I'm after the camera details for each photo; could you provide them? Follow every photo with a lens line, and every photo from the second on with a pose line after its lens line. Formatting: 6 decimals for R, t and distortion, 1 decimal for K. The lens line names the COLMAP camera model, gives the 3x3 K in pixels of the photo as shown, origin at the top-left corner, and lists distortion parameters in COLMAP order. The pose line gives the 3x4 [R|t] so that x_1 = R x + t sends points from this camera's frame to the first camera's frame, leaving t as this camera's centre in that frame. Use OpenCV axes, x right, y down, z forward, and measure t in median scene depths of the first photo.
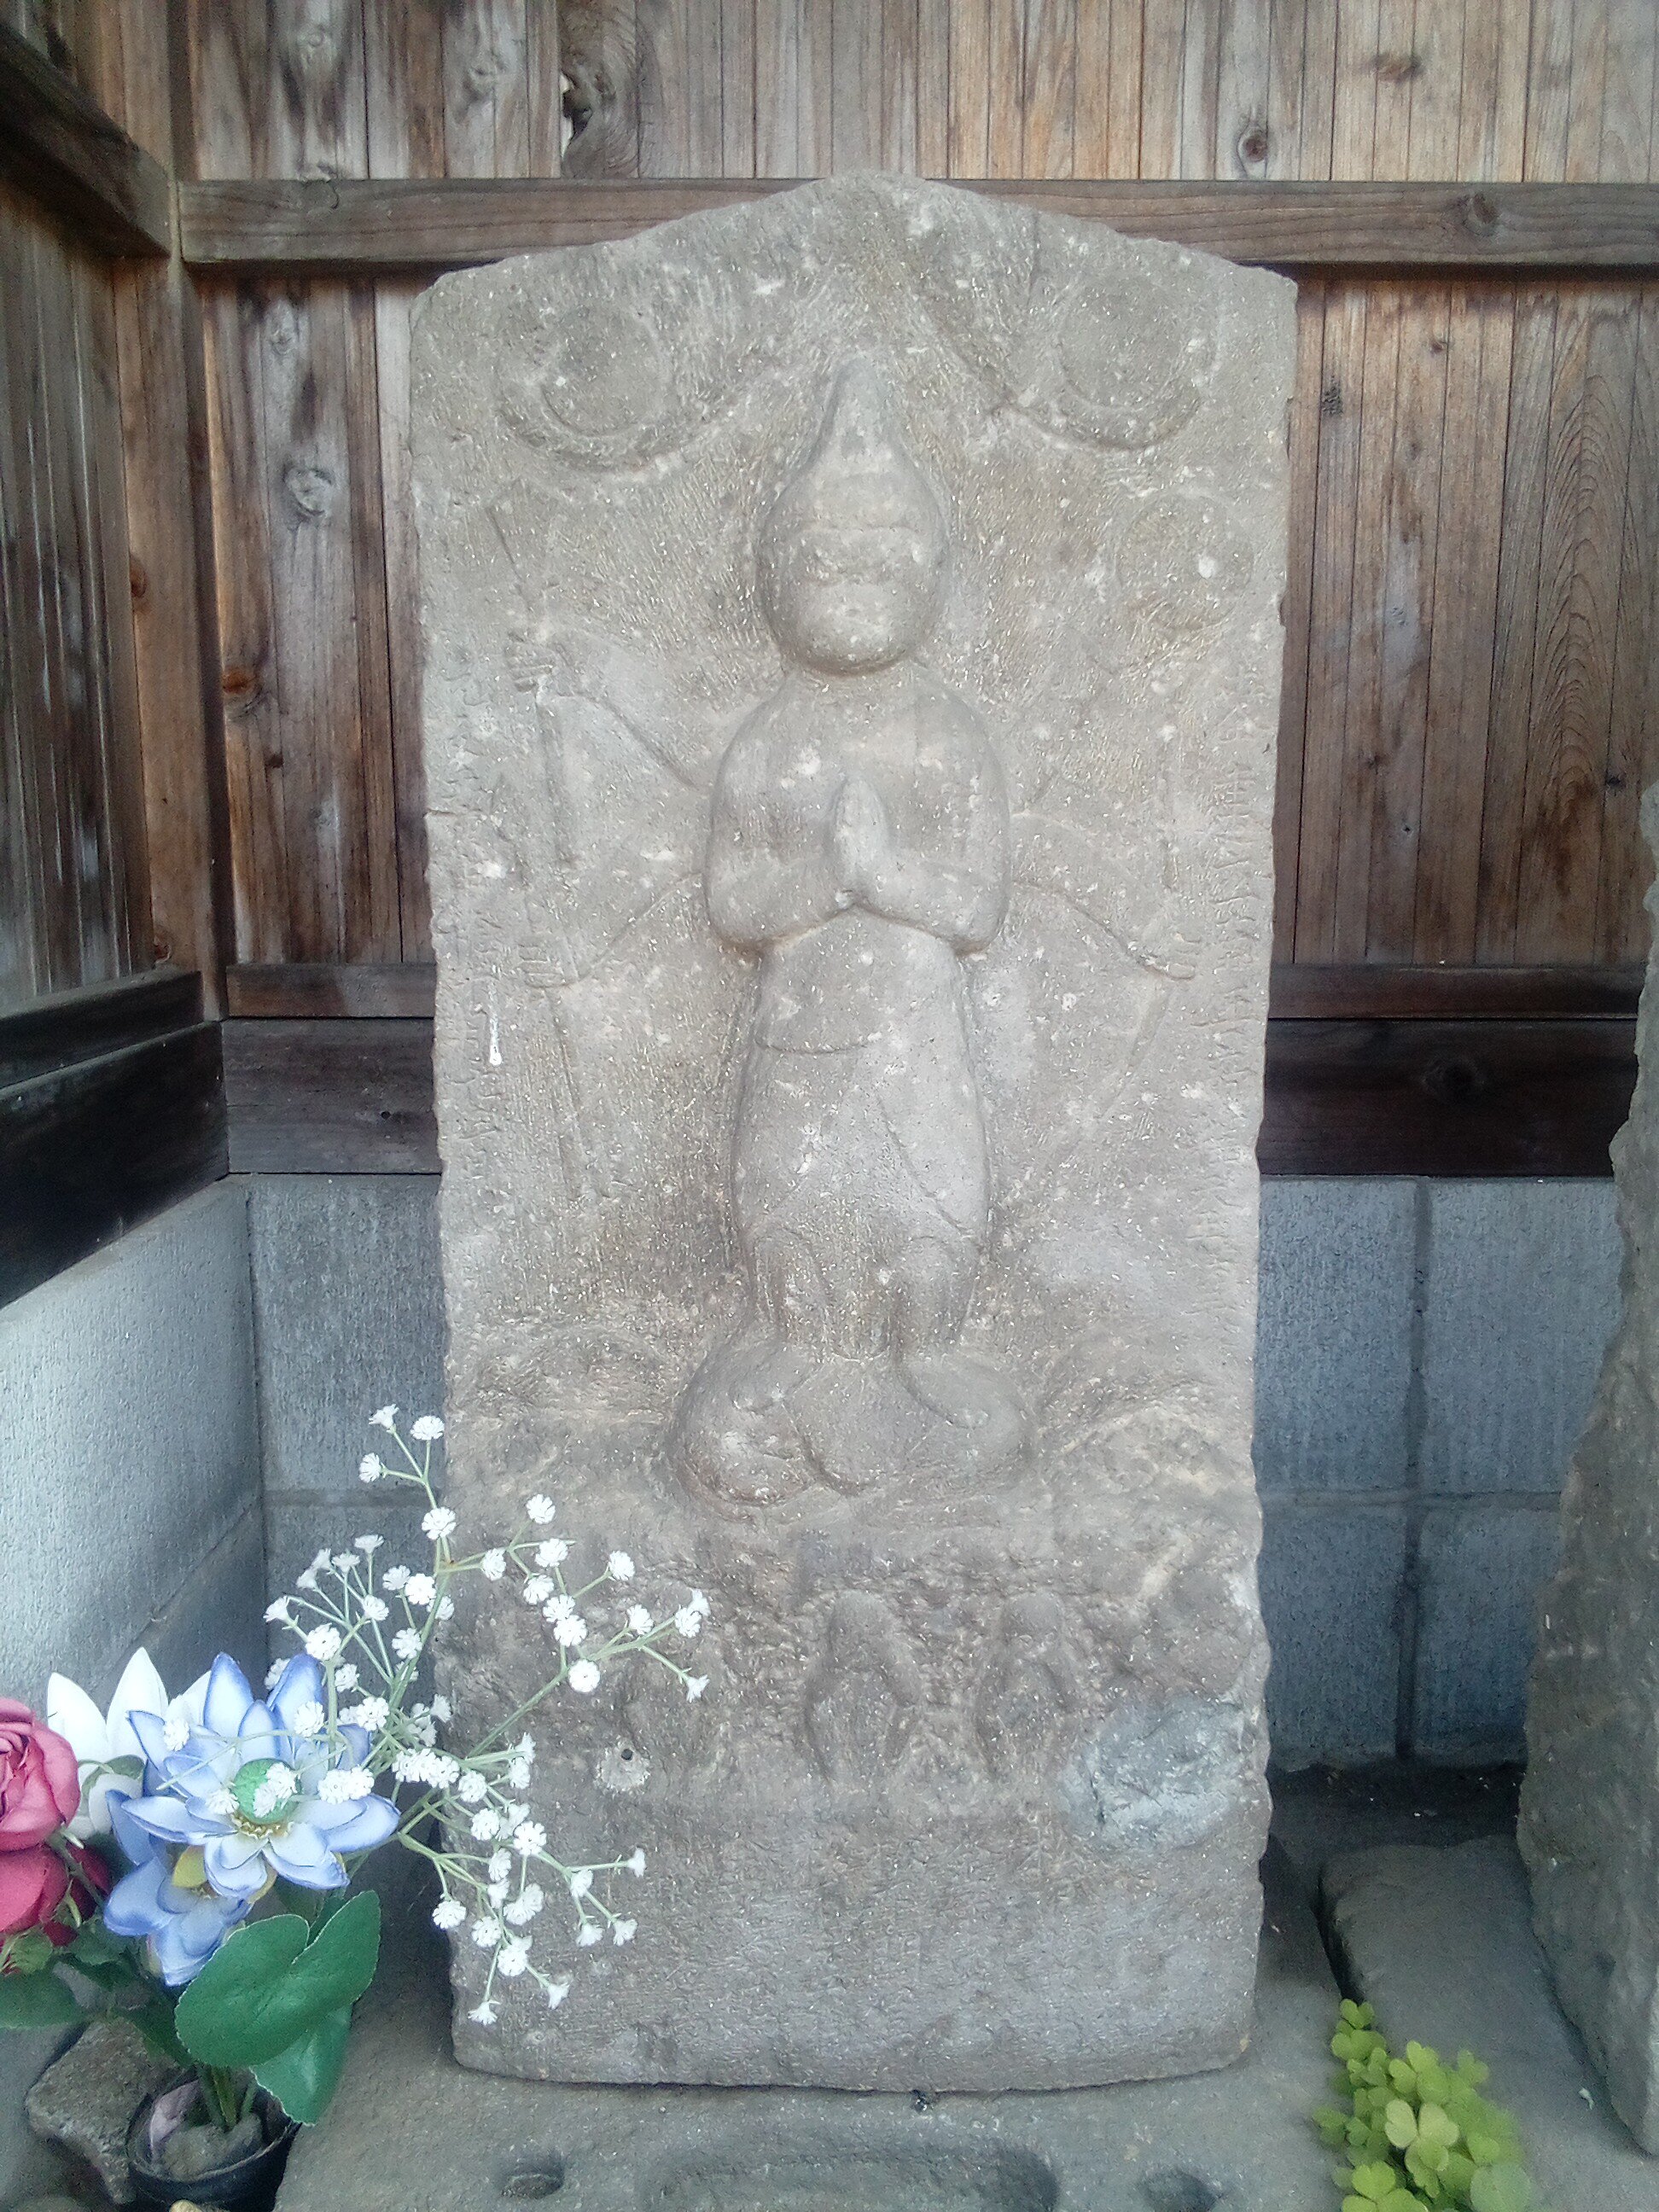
lens RADIAL K [[1868.5, 0, 861.8], [0, 1868.5, 1108.1], [0, 0, 1]] dist [0.083185, -0.149146]
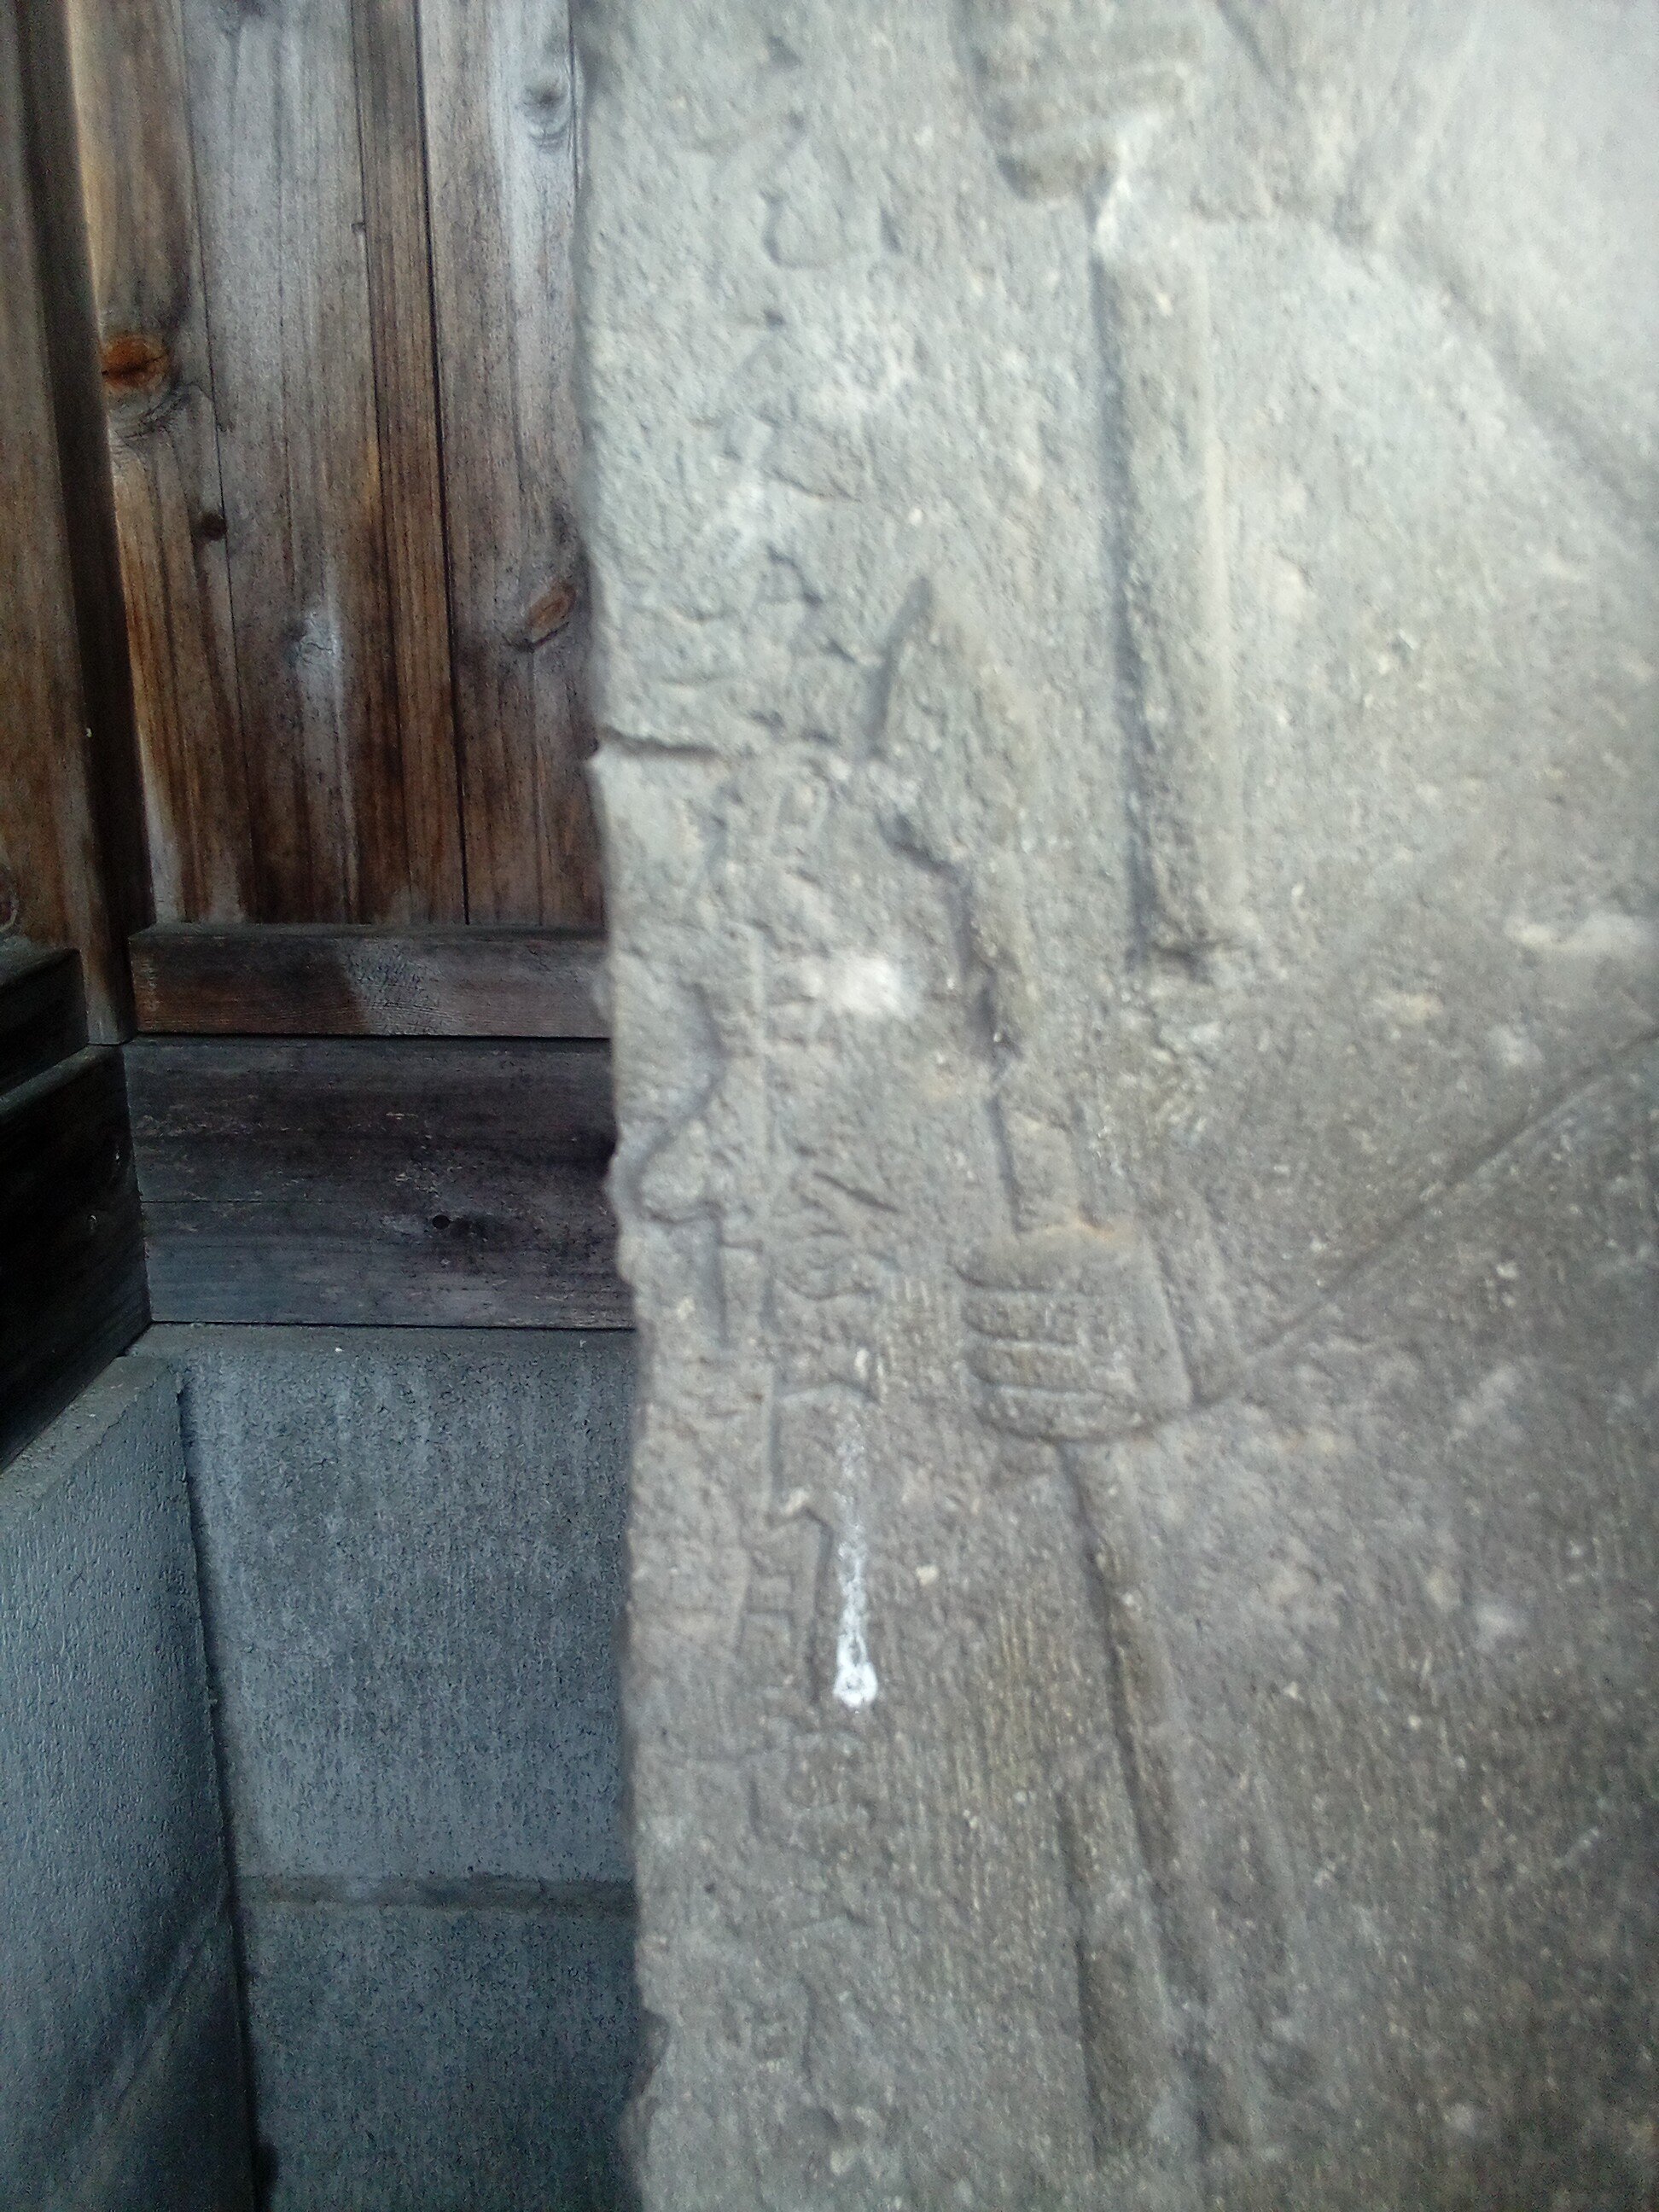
lens RADIAL K [[1868.5, 0, 861.8], [0, 1868.5, 1108.1], [0, 0, 1]] dist [0.083185, -0.149146]
pose [[0.999589, 0.012051, -0.026020, -0.187294], [-0.008982, 0.993323, 0.115017, -0.136330], [0.027233, -0.114736, 0.993023, 0.741690]]
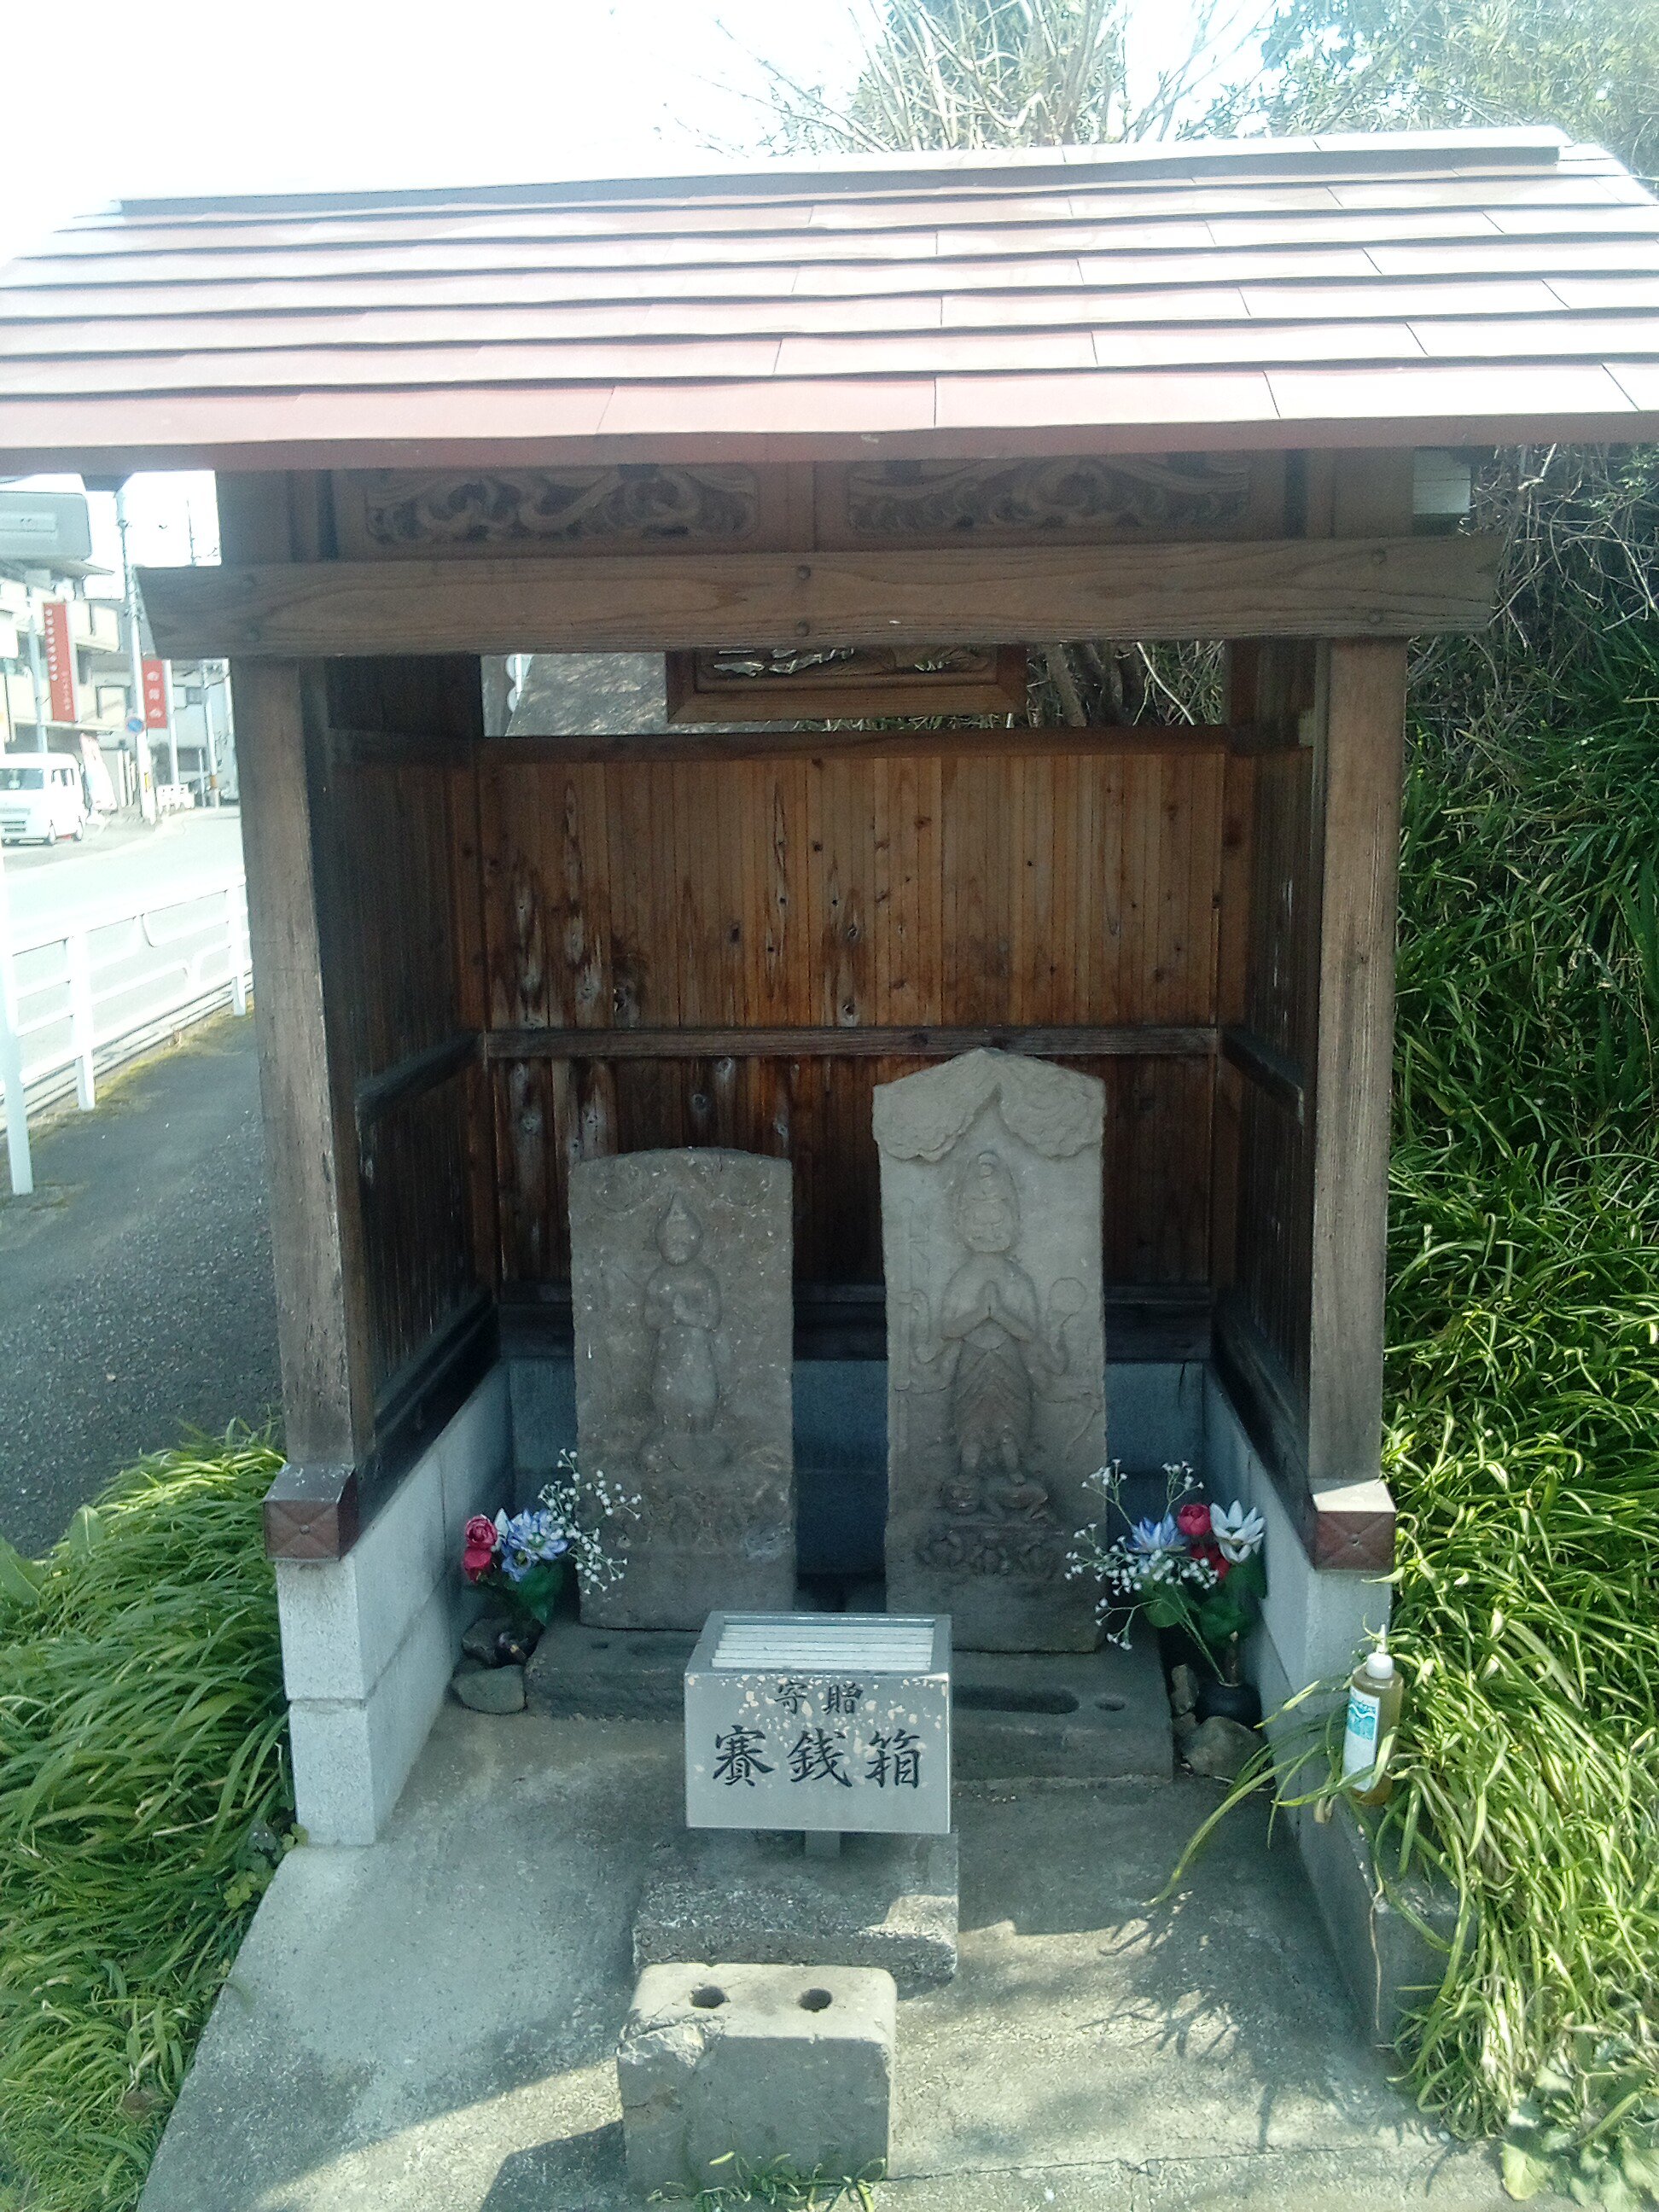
lens RADIAL K [[1868.5, 0, 861.8], [0, 1868.5, 1108.1], [0, 0, 1]] dist [0.083185, -0.149146]
pose [[0.998081, -0.003658, -0.061808, 0.590092], [0.004266, 0.999944, 0.009707, -0.561440], [0.061769, -0.009952, 0.998041, -2.746568]]
